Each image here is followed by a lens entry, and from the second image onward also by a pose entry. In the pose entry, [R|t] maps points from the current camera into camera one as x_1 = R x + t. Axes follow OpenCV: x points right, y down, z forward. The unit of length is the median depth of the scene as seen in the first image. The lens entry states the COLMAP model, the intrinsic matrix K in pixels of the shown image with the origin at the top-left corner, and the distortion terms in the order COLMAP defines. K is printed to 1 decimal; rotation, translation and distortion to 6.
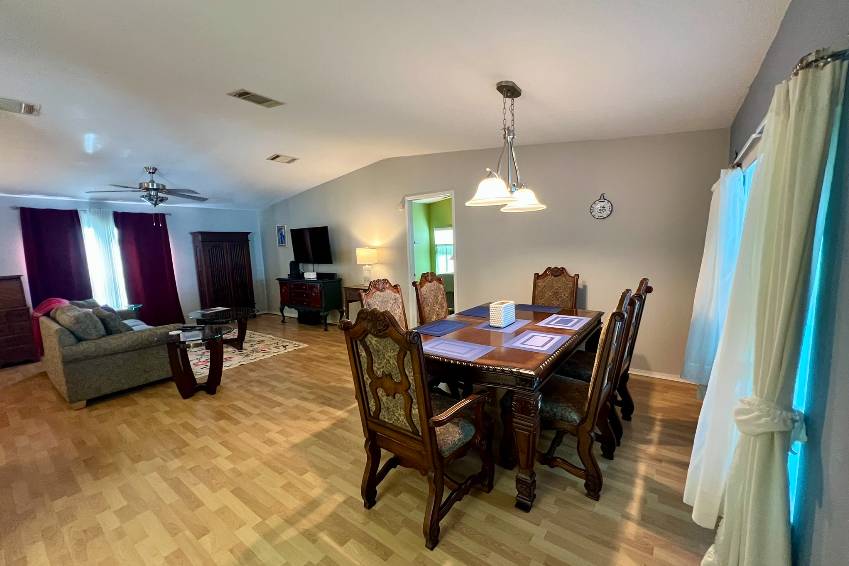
lens RADIAL K [[340.9, 0, 424.5], [0, 340.9, 283.0], [0, 0, 1]] dist [-0.001837, -0.000279]
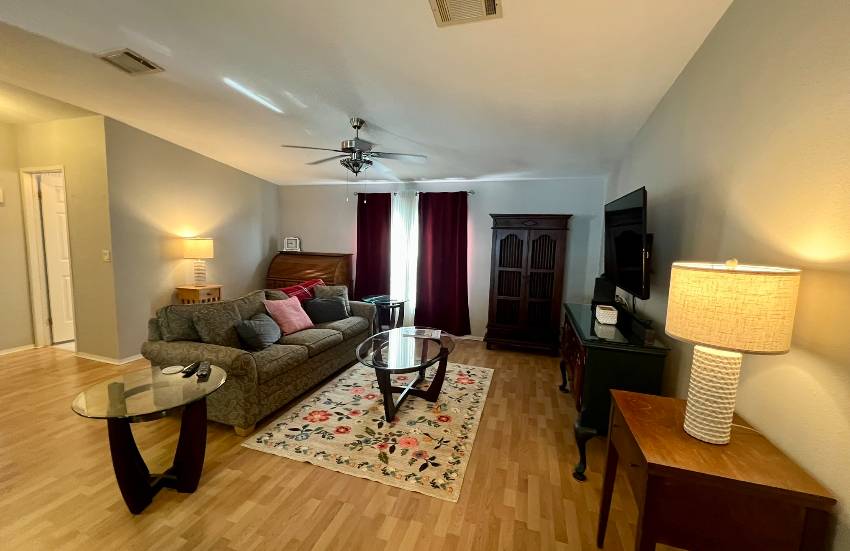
lens RADIAL K [[342.4, 0, 425.0], [0, 342.4, 275.5], [0, 0, 1]] dist [-0.001067, -0.000156]
pose [[0.316664, 0.144689, -0.937438, -0.033924], [-0.144020, 0.984173, 0.103253, -0.103797], [0.937541, 0.102313, 0.332490, 0.855862]]
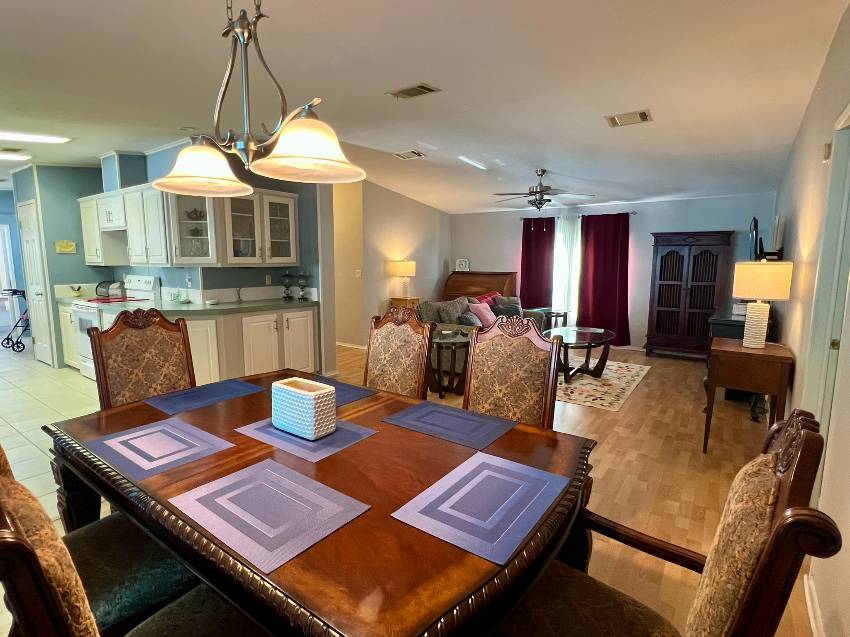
lens RADIAL K [[436.2, 0, 425.0], [0, 436.2, 318.5], [0, 0, 1]] dist [-0.001688, 0.001023]
pose [[0.010384, 0.168628, -0.985625, 0.450263], [-0.114302, 0.979418, 0.166361, -0.085741], [0.993392, 0.110931, 0.029445, 0.629728]]
